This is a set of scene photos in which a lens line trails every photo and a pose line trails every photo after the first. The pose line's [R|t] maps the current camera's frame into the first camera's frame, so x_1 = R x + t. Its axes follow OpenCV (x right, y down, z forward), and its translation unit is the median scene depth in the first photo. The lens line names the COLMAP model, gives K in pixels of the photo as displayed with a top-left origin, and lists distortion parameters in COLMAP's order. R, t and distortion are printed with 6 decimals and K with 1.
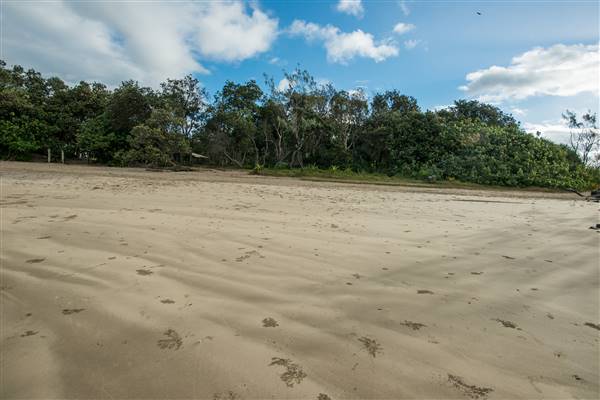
lens RADIAL K [[332.7, 0, 298.1], [0, 332.7, 201.7], [0, 0, 1]] dist [-0.062684, 0.041292]
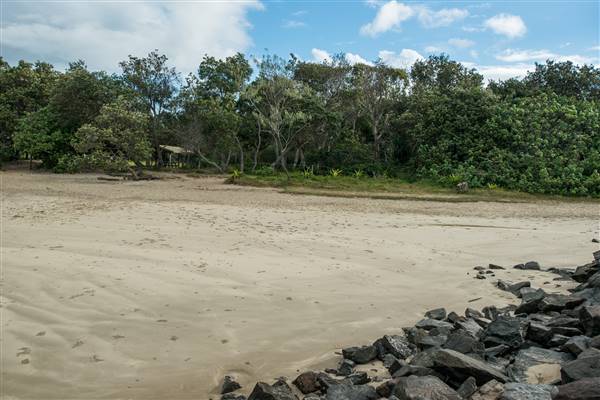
lens RADIAL K [[513.6, 0, 297.4], [0, 513.6, 201.2], [0, 0, 1]] dist [-0.004464, 0.098995]
pose [[0.991662, -0.009063, -0.128549, 0.179901], [0.008936, 0.999959, -0.001561, -0.037314], [0.128558, 0.000399, 0.991702, -0.176721]]
